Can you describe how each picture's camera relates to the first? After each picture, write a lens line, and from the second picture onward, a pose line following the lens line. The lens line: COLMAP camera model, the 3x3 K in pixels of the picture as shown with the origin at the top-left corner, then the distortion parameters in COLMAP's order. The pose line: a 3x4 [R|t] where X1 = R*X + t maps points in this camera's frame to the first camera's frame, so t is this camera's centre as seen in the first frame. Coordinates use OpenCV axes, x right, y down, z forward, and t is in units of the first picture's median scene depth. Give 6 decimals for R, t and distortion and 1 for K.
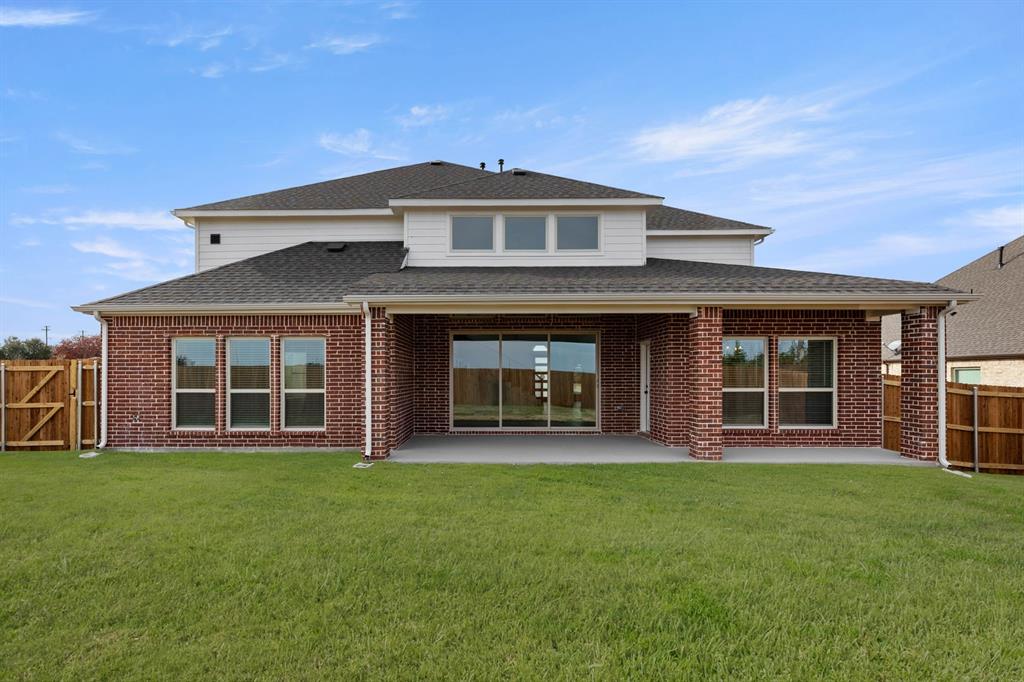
lens RADIAL K [[476.9, 0, 511.6], [0, 476.9, 376.1], [0, 0, 1]] dist [-0.002286, 0.000199]
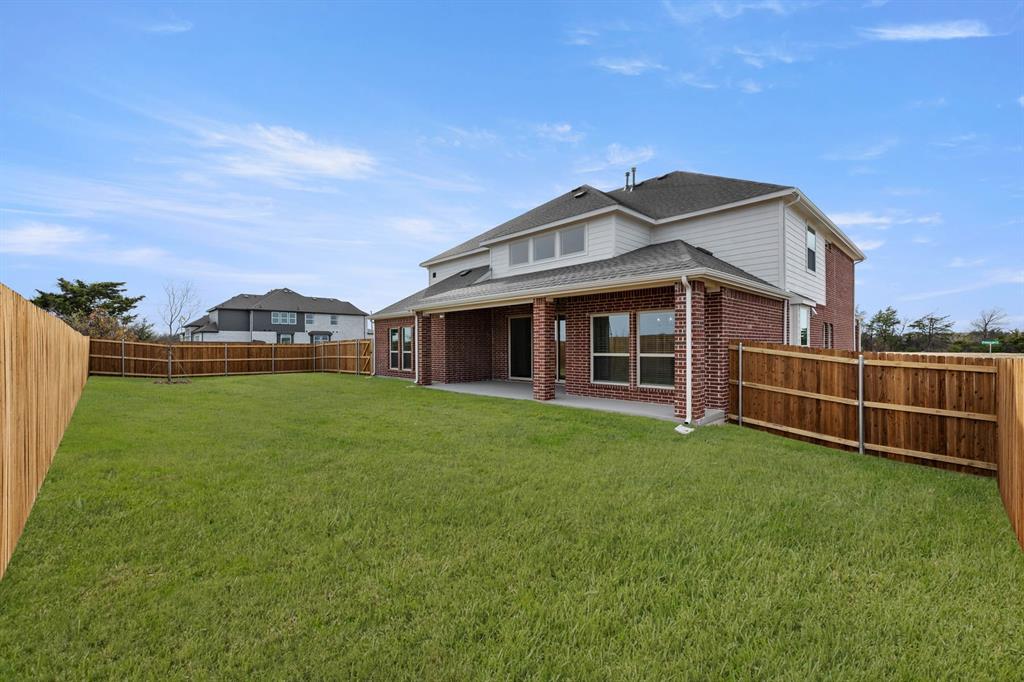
lens RADIAL K [[415.1, 0, 512.5], [0, 415.1, 344.8], [0, 0, 1]] dist [0.007146, 0.000243]
pose [[0.705644, -0.003092, -0.708560, 1.024734], [0.006924, 0.999973, 0.002532, -0.001977], [0.708532, -0.006693, 0.705646, 0.014862]]
